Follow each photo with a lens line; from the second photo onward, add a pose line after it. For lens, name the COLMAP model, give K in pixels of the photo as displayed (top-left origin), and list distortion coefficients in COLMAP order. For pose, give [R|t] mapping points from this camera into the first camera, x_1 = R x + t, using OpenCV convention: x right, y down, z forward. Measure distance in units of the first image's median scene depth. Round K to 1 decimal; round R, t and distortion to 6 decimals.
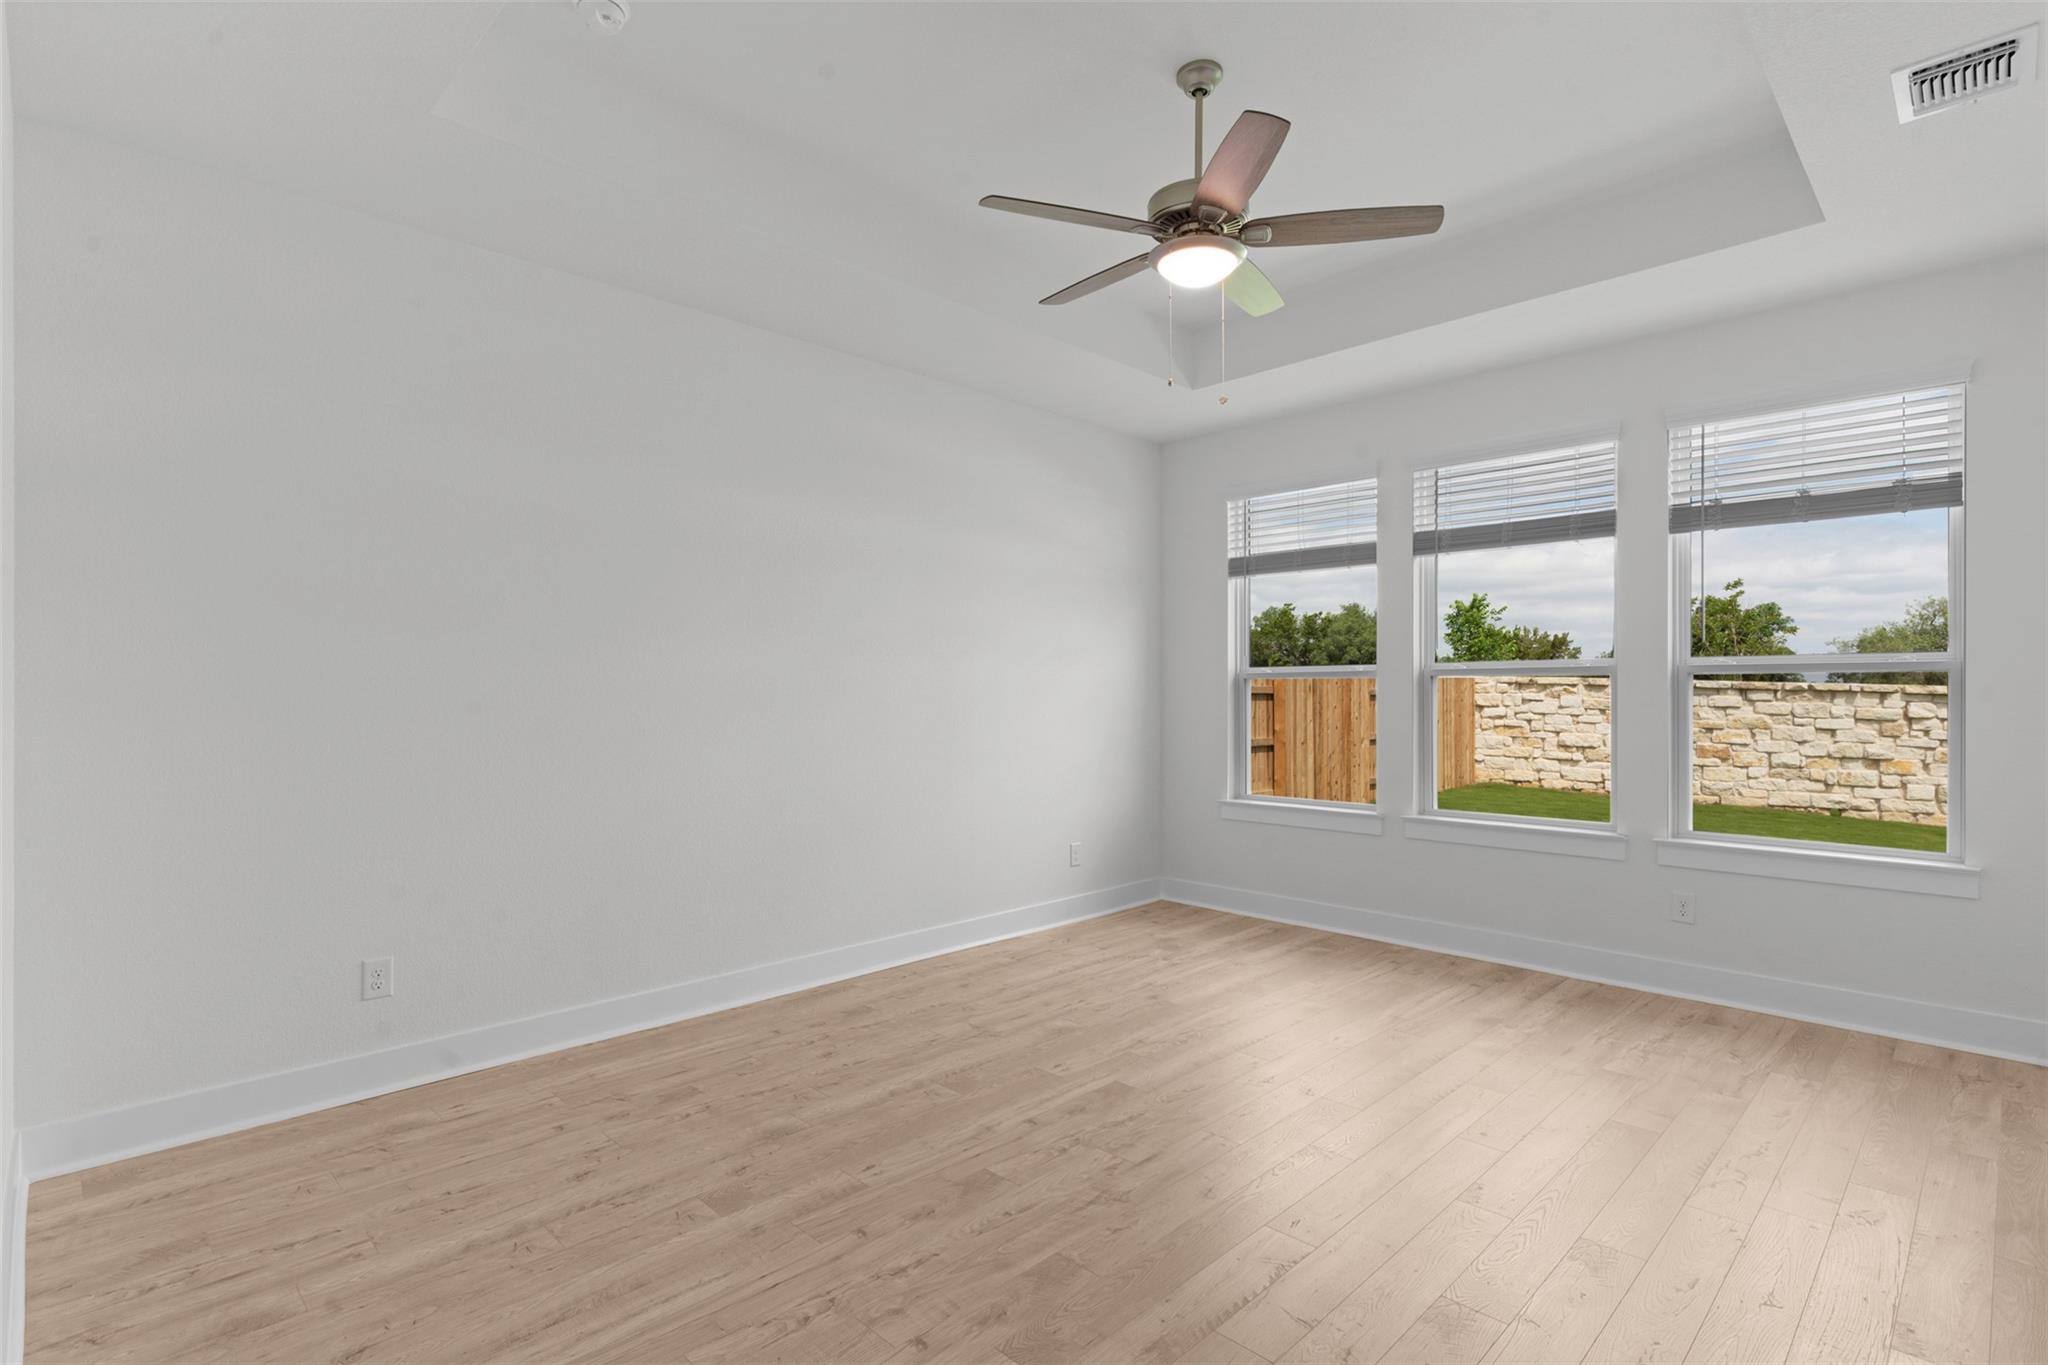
lens RADIAL K [[989.7, 0, 1039.0], [0, 989.7, 687.8], [0, 0, 1]] dist [0.003113, 0.000517]
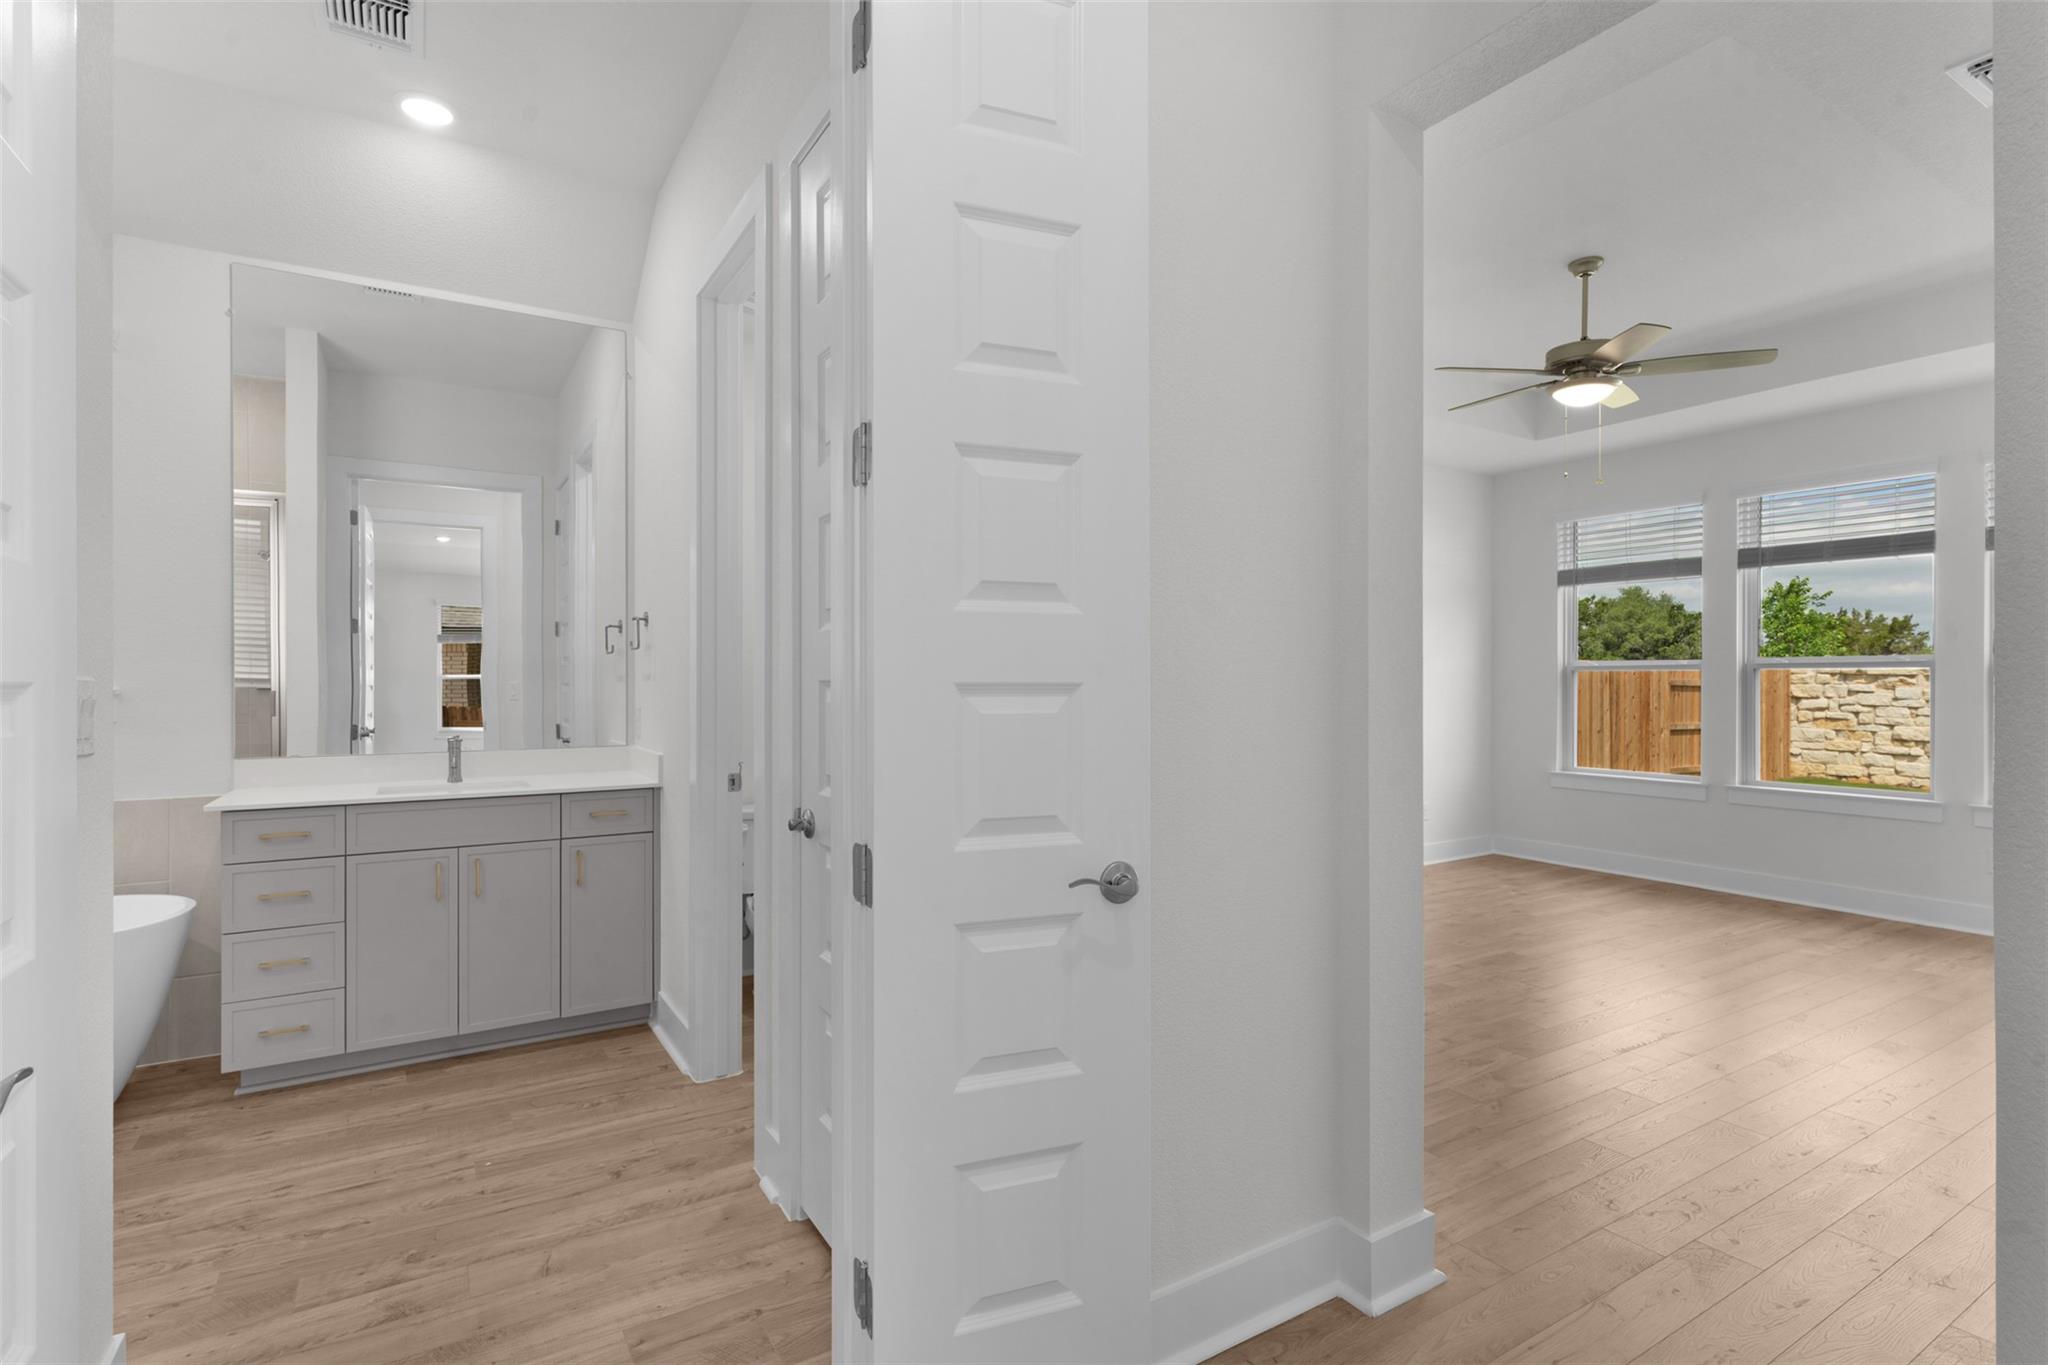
lens RADIAL K [[989.7, 0, 1024.9], [0, 989.7, 680.6], [0, 0, 1]] dist [0.003113, 0.000517]
pose [[0.971217, 0.001950, -0.238189, -0.059238], [-0.001189, 0.999994, 0.003338, -0.000179], [0.238194, -0.002958, 0.971213, -0.126879]]
